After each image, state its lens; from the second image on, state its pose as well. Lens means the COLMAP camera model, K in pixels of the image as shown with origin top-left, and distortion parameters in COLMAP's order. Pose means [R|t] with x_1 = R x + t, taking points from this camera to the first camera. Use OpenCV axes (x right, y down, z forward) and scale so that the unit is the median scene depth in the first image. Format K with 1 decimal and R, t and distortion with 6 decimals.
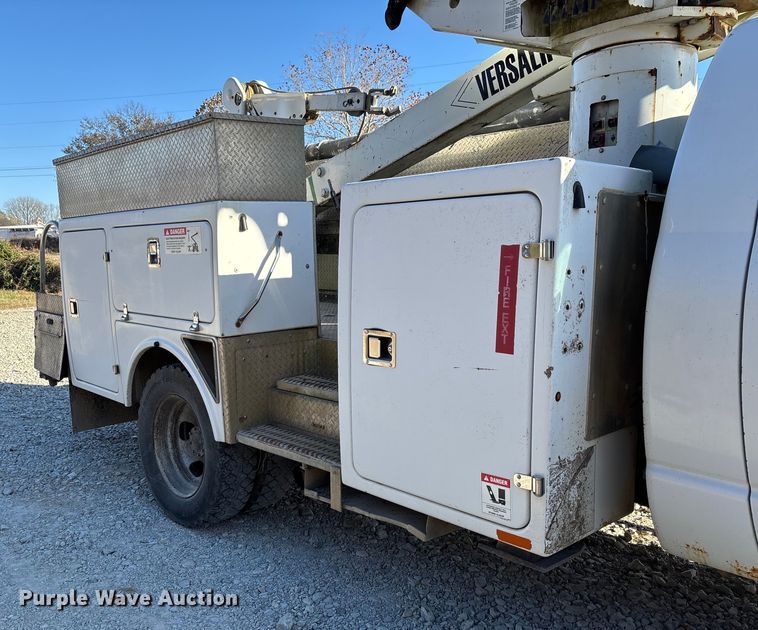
lens RADIAL K [[665.5, 0, 316.4], [0, 665.5, 331.4], [0, 0, 1]] dist [0.032211, -0.029346]
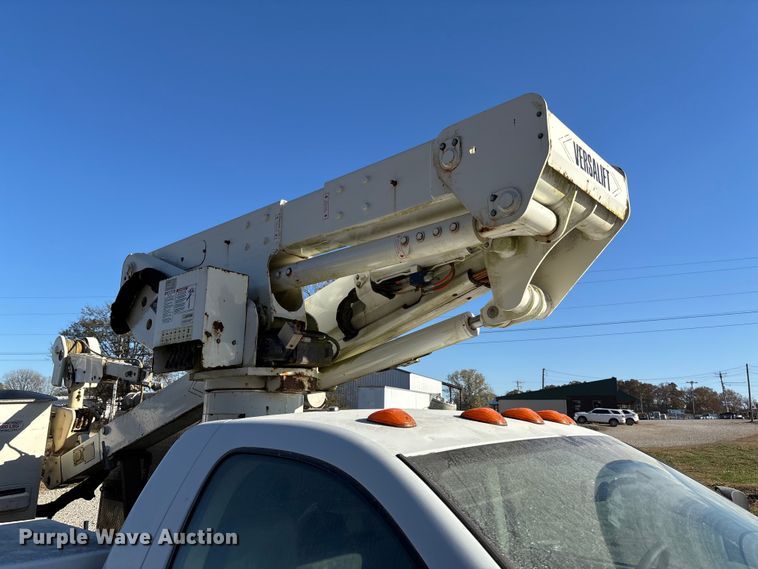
lens RADIAL K [[574.6, 0, 387.2], [0, 574.6, 284.2], [0, 0, 1]] dist [0.055671, -0.065069]
pose [[0.989314, 0.049464, 0.137151, 0.436271], [0.001482, 0.937230, -0.348709, -0.180705], [-0.145791, 0.345186, 0.927142, -0.040446]]
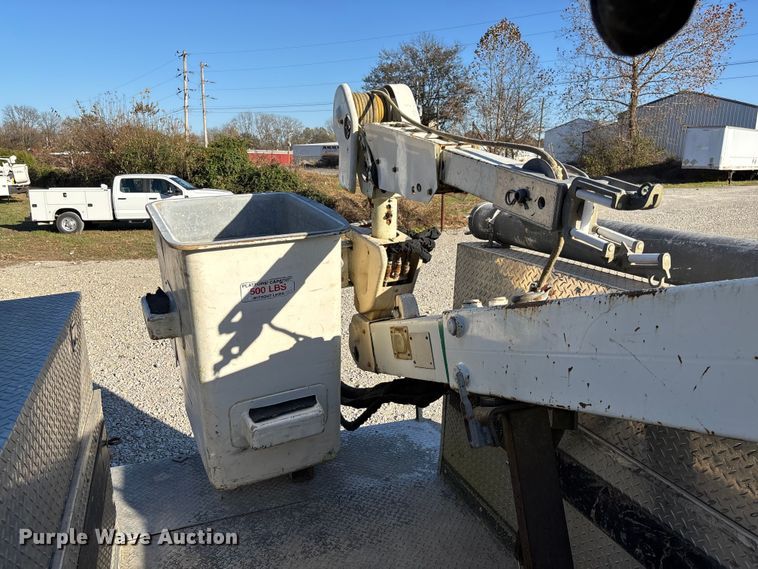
lens RADIAL K [[574.6, 0, 376.0], [0, 574.6, 281.5], [0, 0, 1]] dist [0.055671, -0.065069]
pose [[0.939003, 0.091160, -0.331607, 0.107957], [-0.062502, 0.993407, 0.096104, -0.413000], [0.338181, -0.069516, 0.938510, 0.859100]]
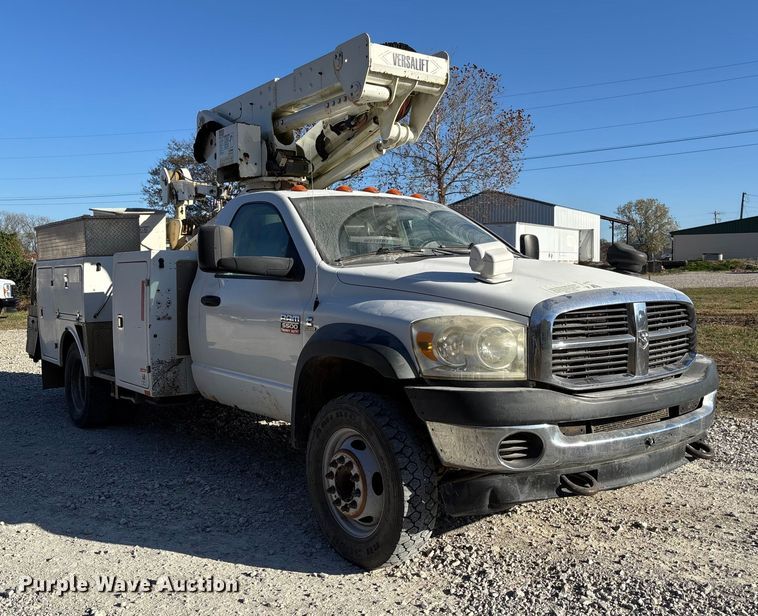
lens RADIAL K [[742.7, 0, 380.5], [0, 742.7, 304.6], [0, 0, 1]] dist [0.053945, 0.000000]
pose [[0.997374, 0.005135, -0.072246, 0.775994], [-0.010814, 0.996860, -0.078445, 0.103050], [0.071617, 0.079020, 0.994297, -1.023927]]
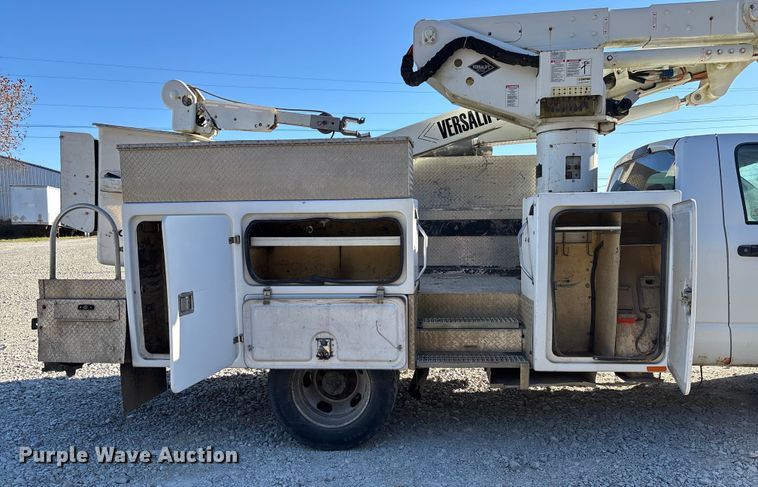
lens RADIAL K [[580.7, 0, 369.5], [0, 580.7, 285.4], [0, 0, 1]] dist [0.016278, -0.019733]
pose [[0.740915, -0.061670, 0.668761, -0.867764], [0.085119, 0.996368, -0.002423, -0.012463], [-0.666182, 0.058719, 0.743474, 0.124208]]
